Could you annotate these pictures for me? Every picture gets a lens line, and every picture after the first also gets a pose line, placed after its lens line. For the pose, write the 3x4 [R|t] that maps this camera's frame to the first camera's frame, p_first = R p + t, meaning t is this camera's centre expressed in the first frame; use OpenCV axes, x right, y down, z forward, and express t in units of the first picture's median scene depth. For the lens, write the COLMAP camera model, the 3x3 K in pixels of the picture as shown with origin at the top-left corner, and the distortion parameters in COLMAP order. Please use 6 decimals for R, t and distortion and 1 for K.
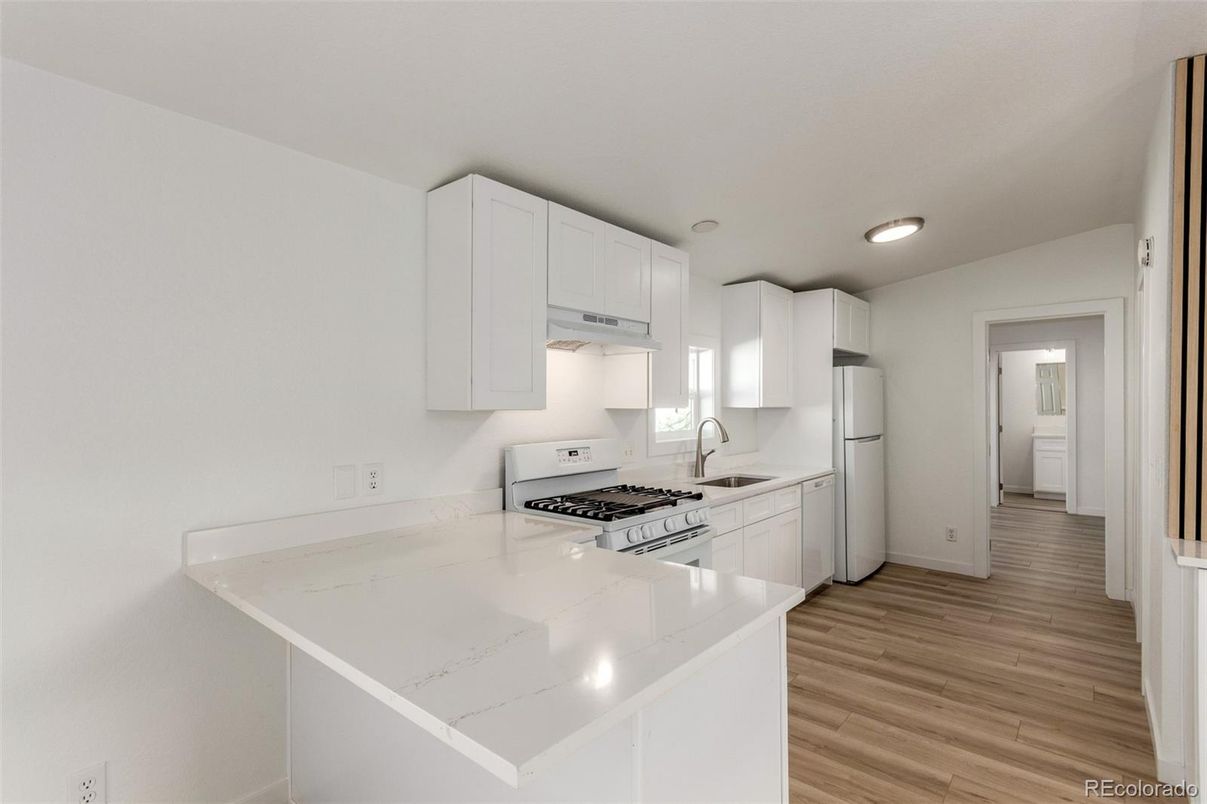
lens RADIAL K [[569.8, 0, 599.2], [0, 569.8, 409.9], [0, 0, 1]] dist [0.002412, -0.000080]
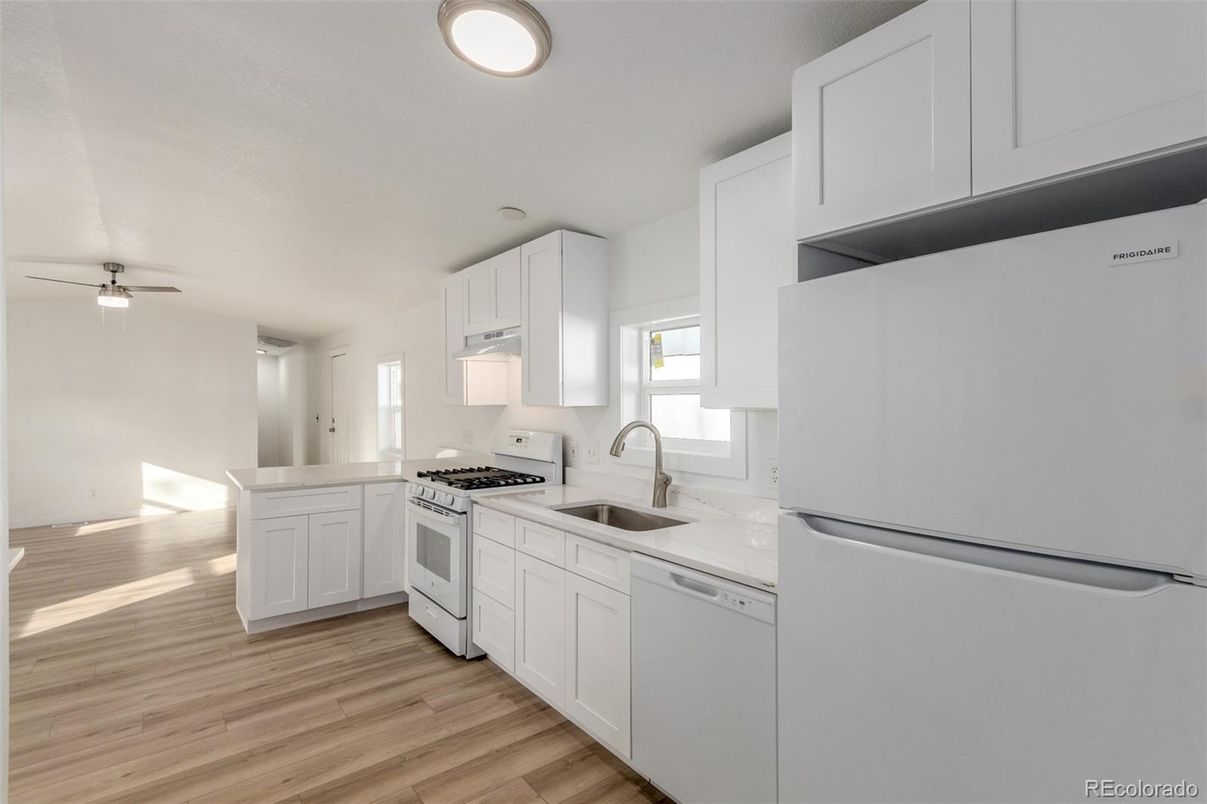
lens RADIAL K [[569.8, 0, 599.2], [0, 569.8, 409.9], [0, 0, 1]] dist [0.002412, -0.000080]
pose [[-0.195512, 0.018212, -0.980532, 1.250487], [-0.002867, 0.999813, 0.019142, -0.017564], [0.980697, 0.006553, -0.195423, 1.540963]]
